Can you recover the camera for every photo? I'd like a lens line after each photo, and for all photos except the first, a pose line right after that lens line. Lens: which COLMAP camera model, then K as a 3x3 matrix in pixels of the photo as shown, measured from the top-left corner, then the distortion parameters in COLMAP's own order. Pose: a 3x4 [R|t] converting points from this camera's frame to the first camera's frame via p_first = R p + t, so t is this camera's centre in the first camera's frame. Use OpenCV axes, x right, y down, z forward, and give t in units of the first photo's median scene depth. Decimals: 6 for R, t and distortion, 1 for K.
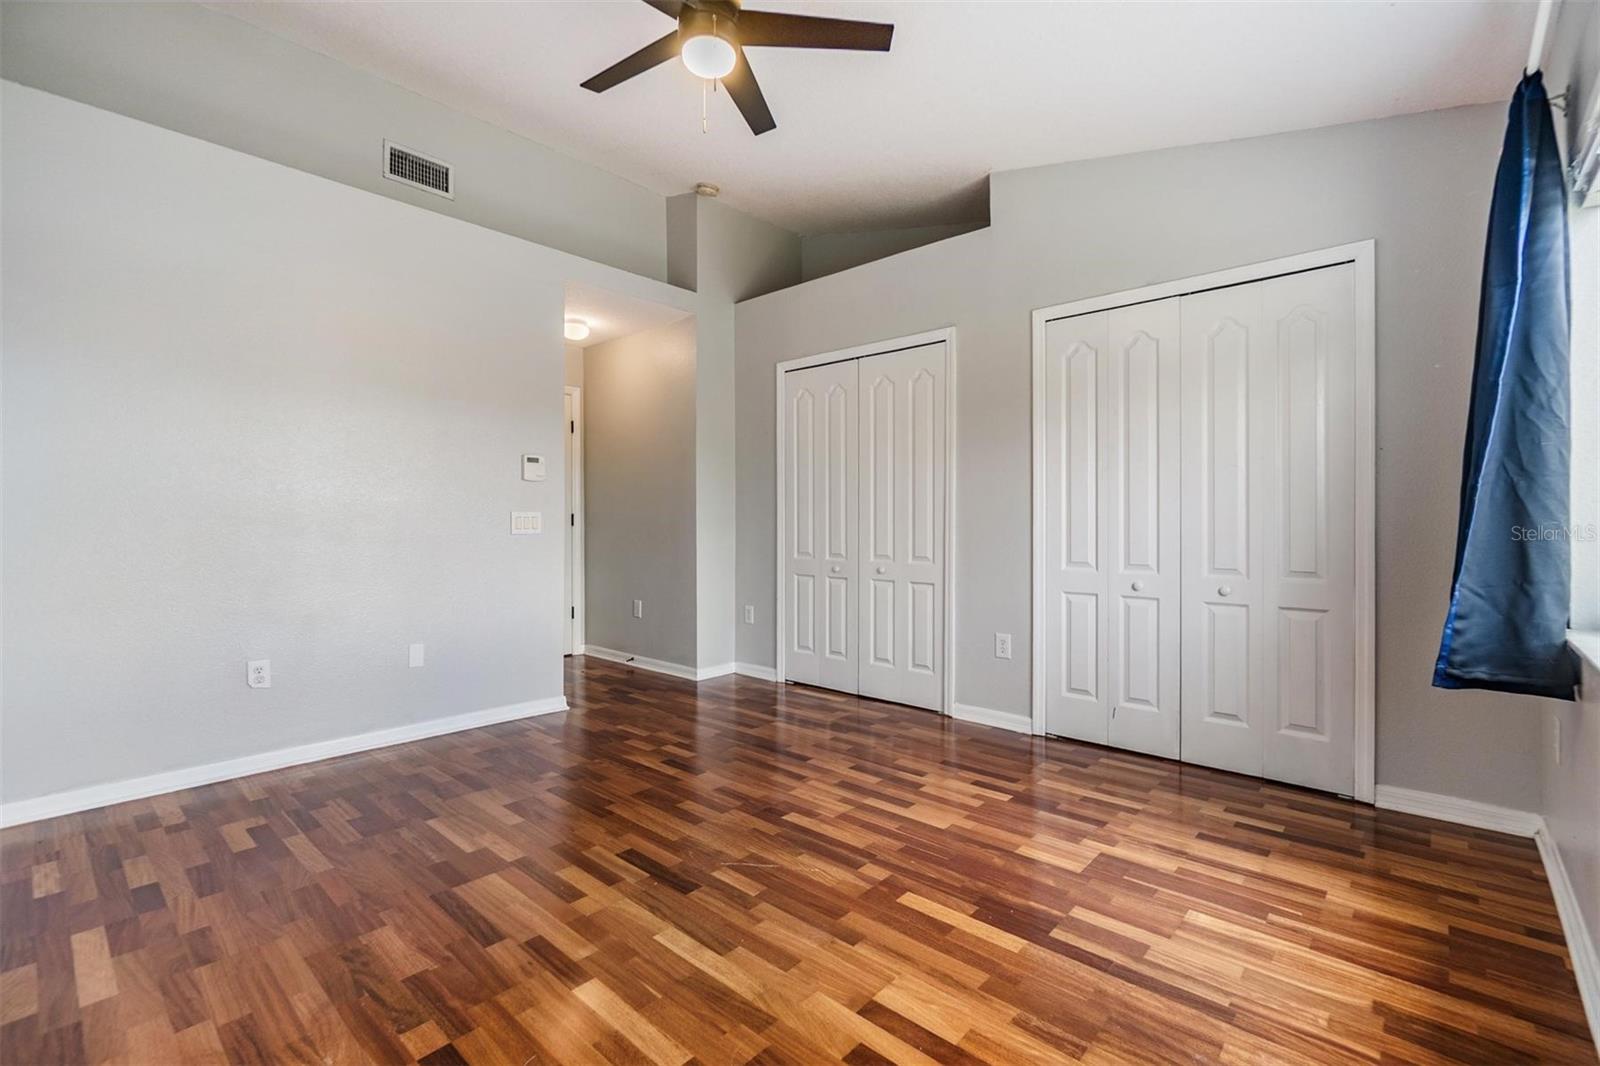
lens RADIAL K [[703.7, 0, 794.0], [0, 703.7, 506.2], [0, 0, 1]] dist [-0.002441, -0.000552]
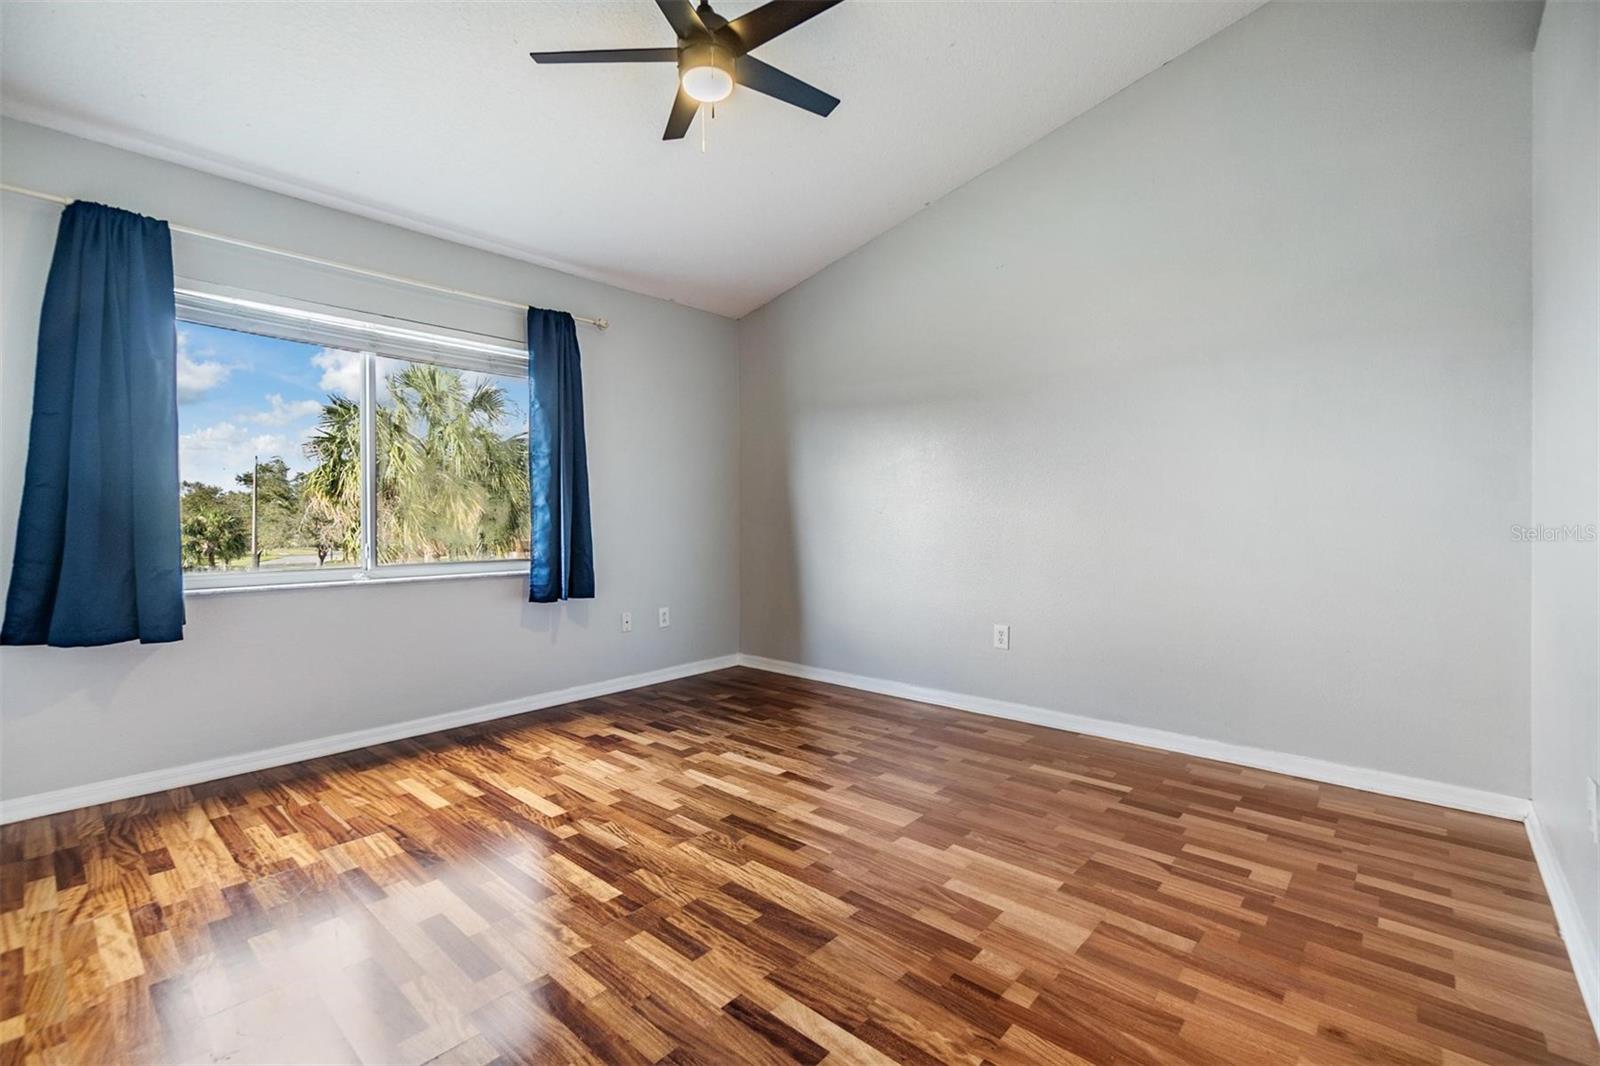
lens RADIAL K [[691.8, 0, 800.0], [0, 691.8, 533.0], [0, 0, 1]] dist [-0.001428, -0.000369]
pose [[-0.999902, 0.004487, -0.013226, -0.242043], [0.004545, 0.999980, -0.004375, 0.051977], [0.013206, -0.004435, -0.999903, 2.070737]]
